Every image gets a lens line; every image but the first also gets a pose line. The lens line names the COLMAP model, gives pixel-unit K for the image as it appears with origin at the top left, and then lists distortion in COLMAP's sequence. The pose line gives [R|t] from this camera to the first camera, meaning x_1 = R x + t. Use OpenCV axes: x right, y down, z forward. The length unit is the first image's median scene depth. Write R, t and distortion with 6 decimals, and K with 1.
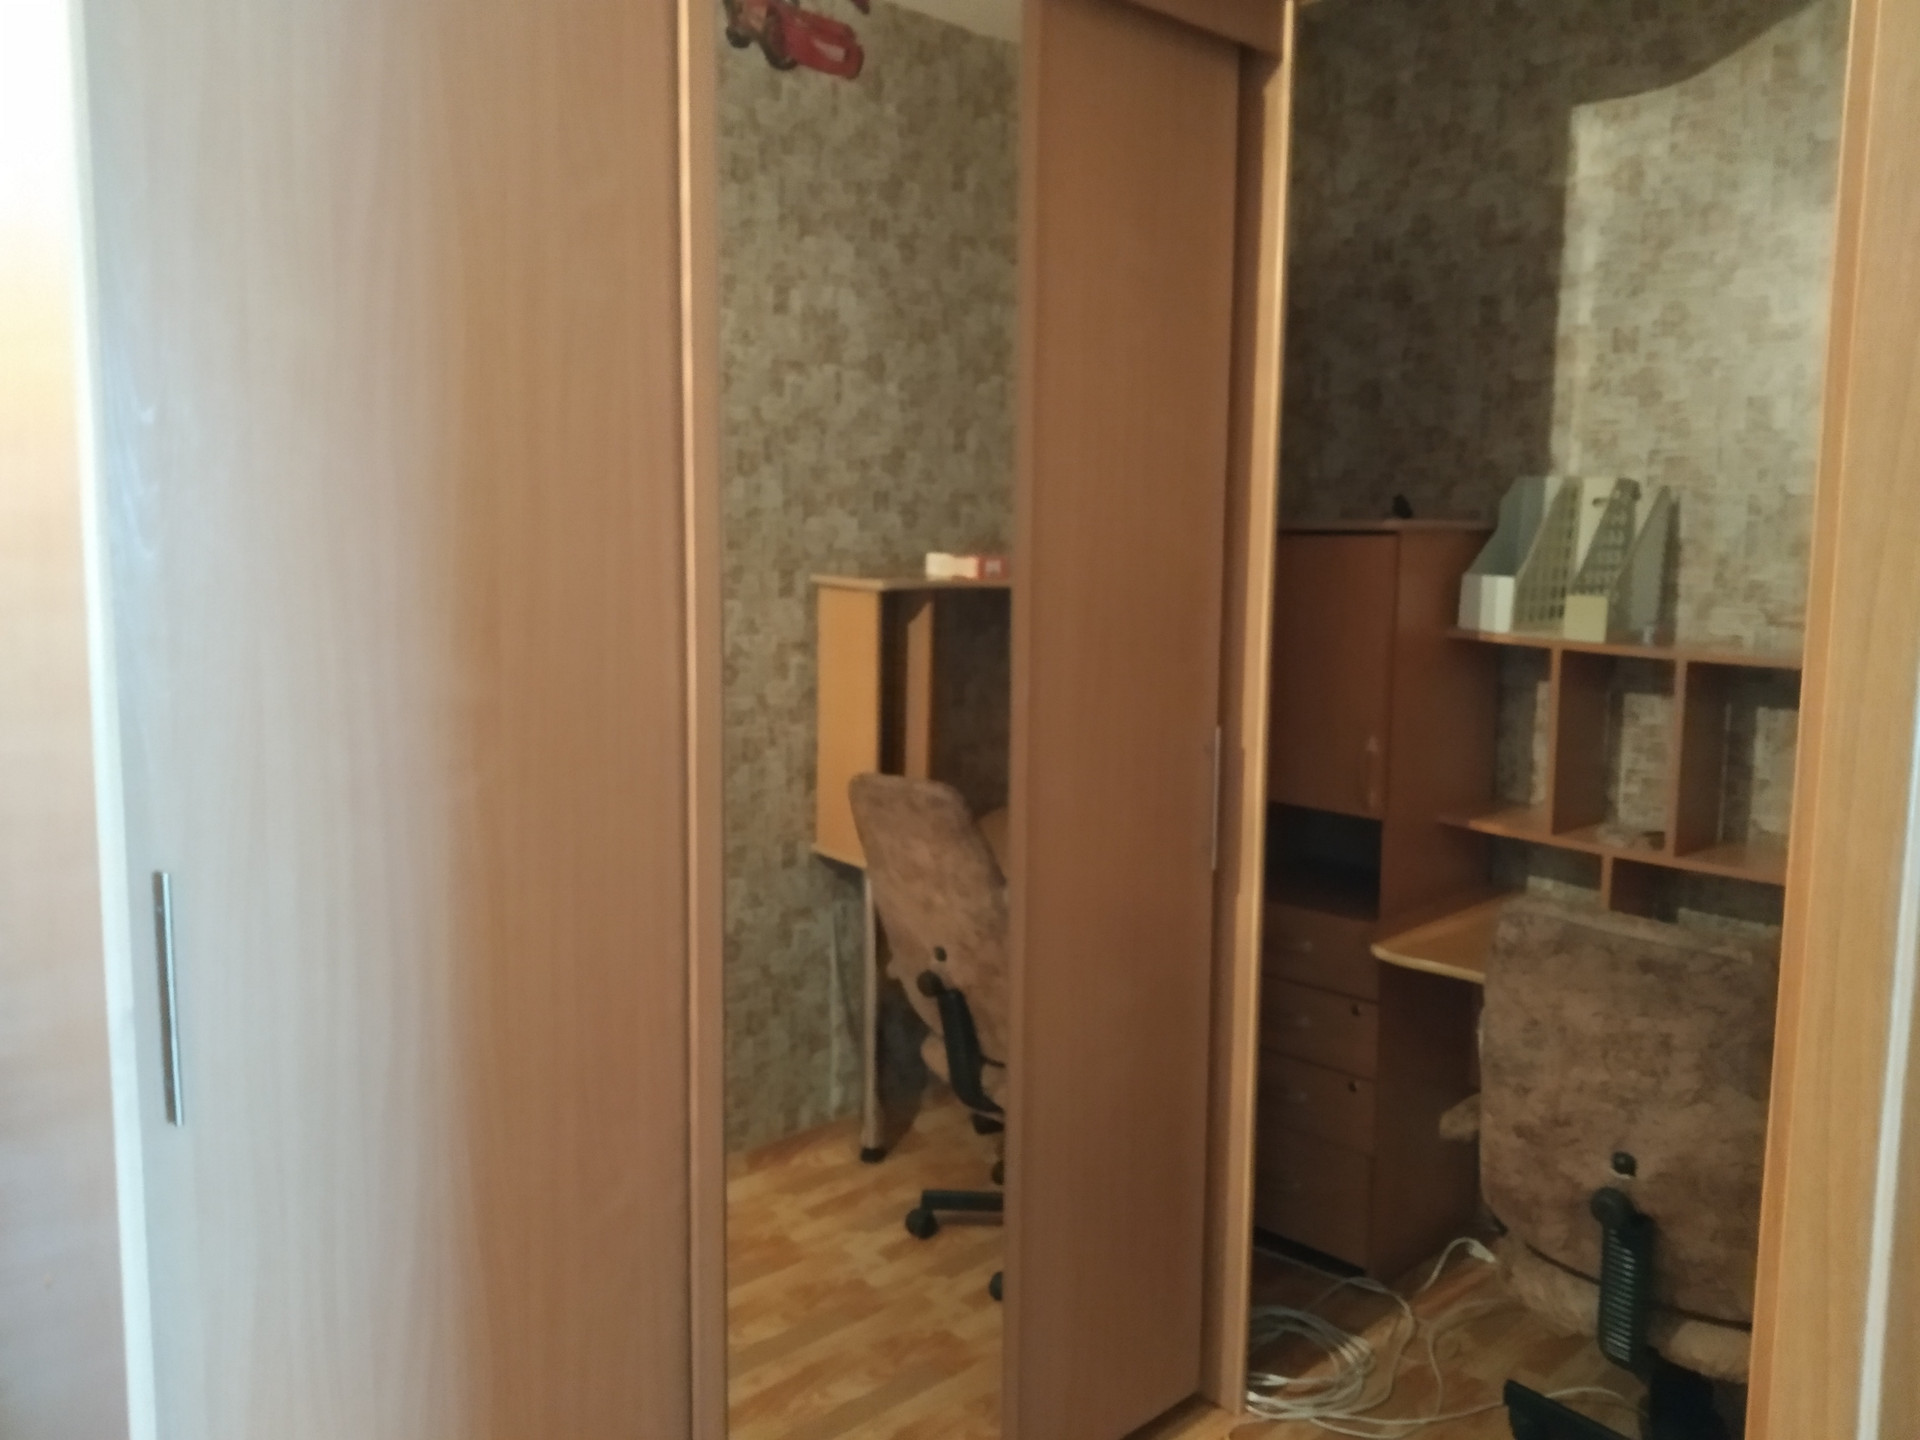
lens RADIAL K [[1487.4, 0, 946.3], [0, 1487.4, 710.9], [0, 0, 1]] dist [0.023405, -0.059368]
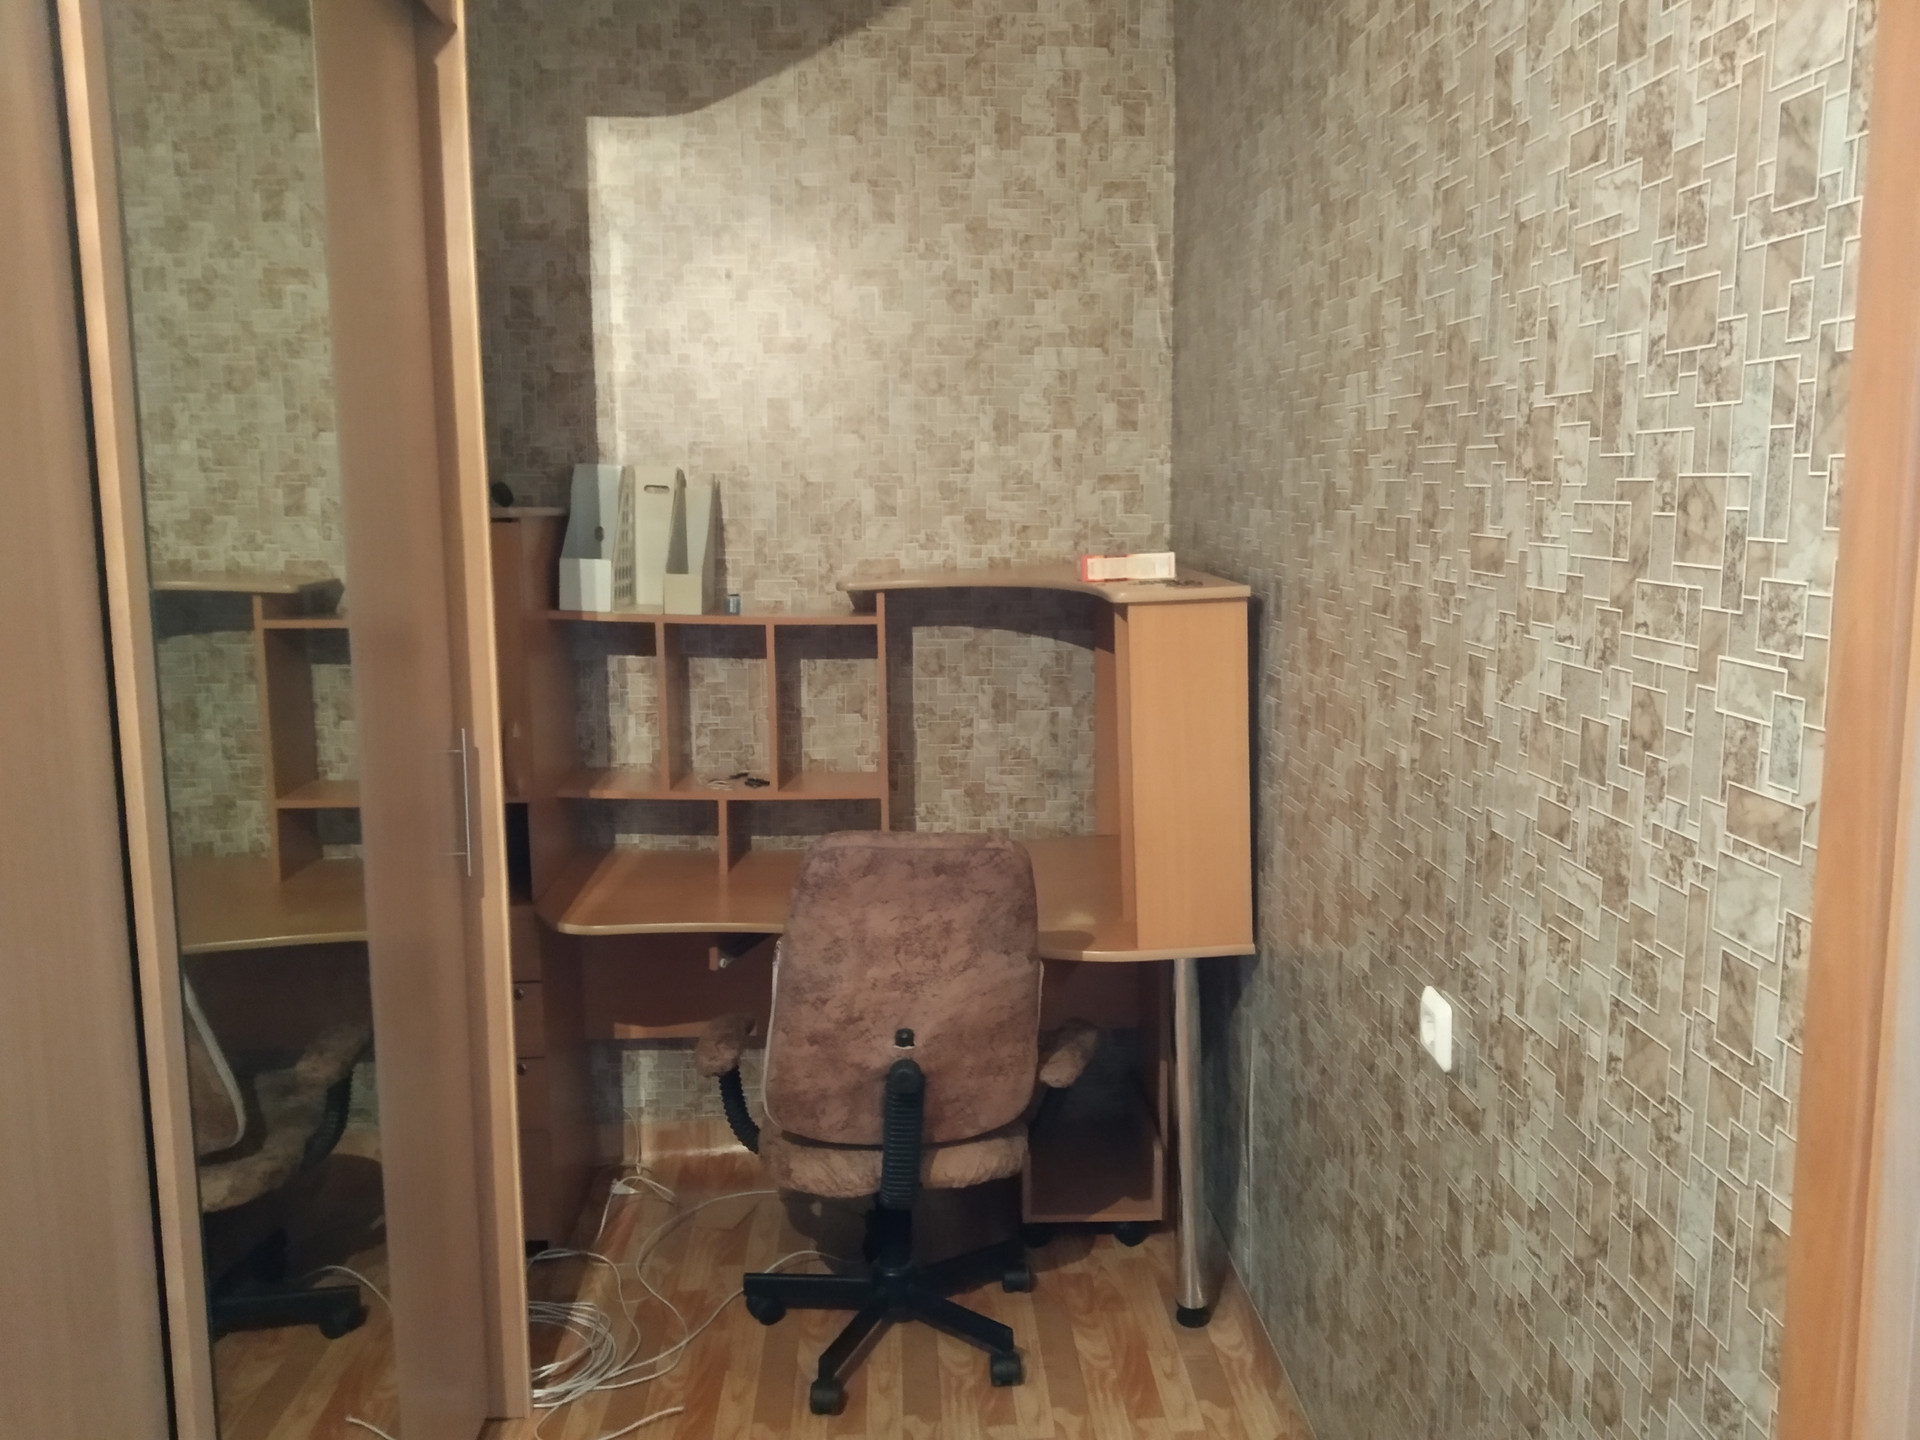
lens RADIAL K [[1487.4, 0, 953.3], [0, 1487.4, 732.9], [0, 0, 1]] dist [0.023405, -0.059368]
pose [[0.656012, -0.125913, 0.744173, -0.274271], [0.105279, 0.991613, 0.074973, -0.020467], [-0.747372, 0.029163, 0.663766, 0.110807]]
